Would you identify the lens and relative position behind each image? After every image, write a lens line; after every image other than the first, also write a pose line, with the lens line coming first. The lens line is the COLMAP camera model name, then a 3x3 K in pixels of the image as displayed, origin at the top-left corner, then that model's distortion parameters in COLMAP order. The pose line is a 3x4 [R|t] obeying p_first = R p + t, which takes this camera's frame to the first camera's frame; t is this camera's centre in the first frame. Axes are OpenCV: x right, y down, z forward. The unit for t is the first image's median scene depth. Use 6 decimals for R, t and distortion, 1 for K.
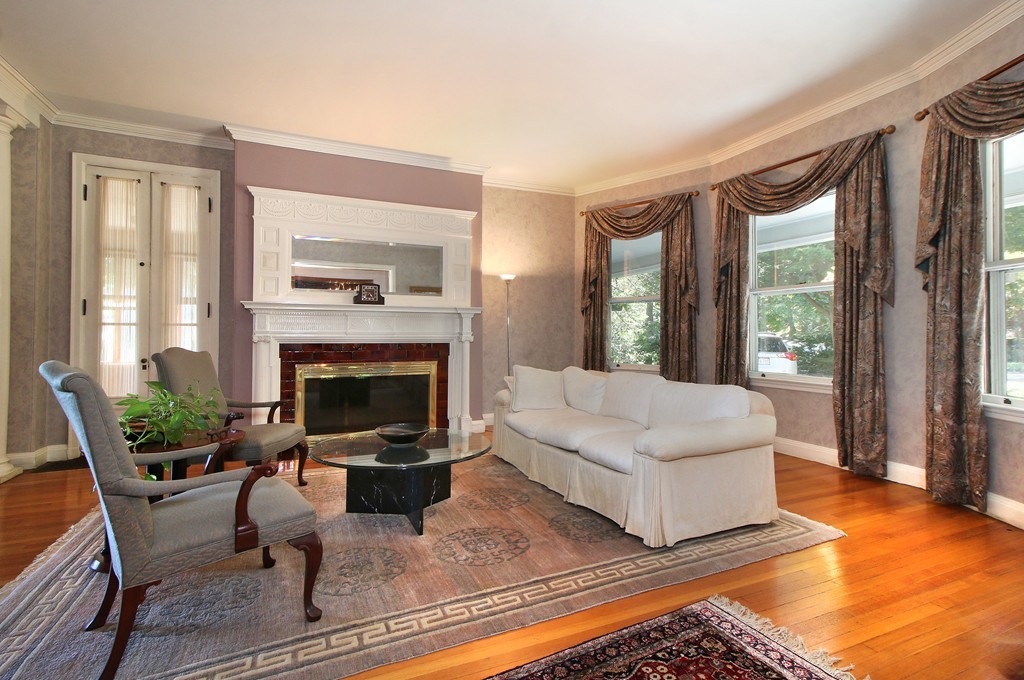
lens RADIAL K [[497.1, 0, 528.1], [0, 497.1, 324.3], [0, 0, 1]] dist [0.003717, 0.006397]
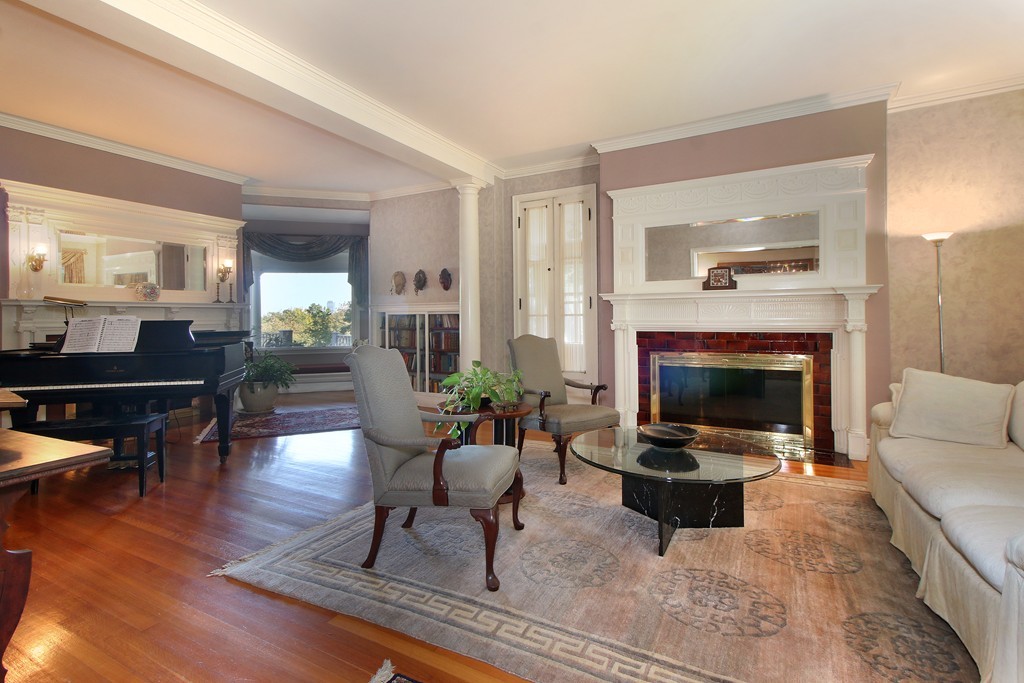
lens RADIAL K [[483.8, 0, 514.5], [0, 483.8, 315.2], [0, 0, 1]] dist [0.015280, 0.000430]
pose [[0.585939, -0.014563, -0.810224, 0.223928], [0.024931, 0.999689, 0.000061, -0.002907], [0.809972, -0.020235, 0.586120, 0.204028]]
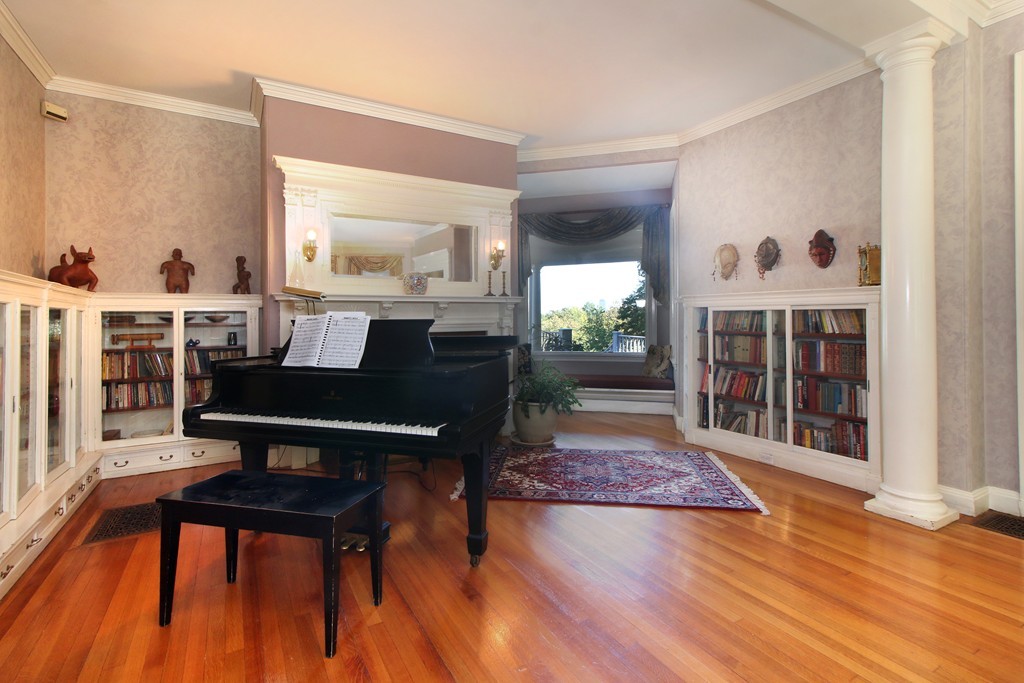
lens RADIAL K [[483.8, 0, 514.5], [0, 483.8, 315.2], [0, 0, 1]] dist [0.015280, 0.000430]
pose [[0.085219, -0.009944, -0.996313, -0.343450], [0.021931, 0.999727, -0.008103, -0.006793], [0.996121, -0.021160, 0.085414, 0.300463]]
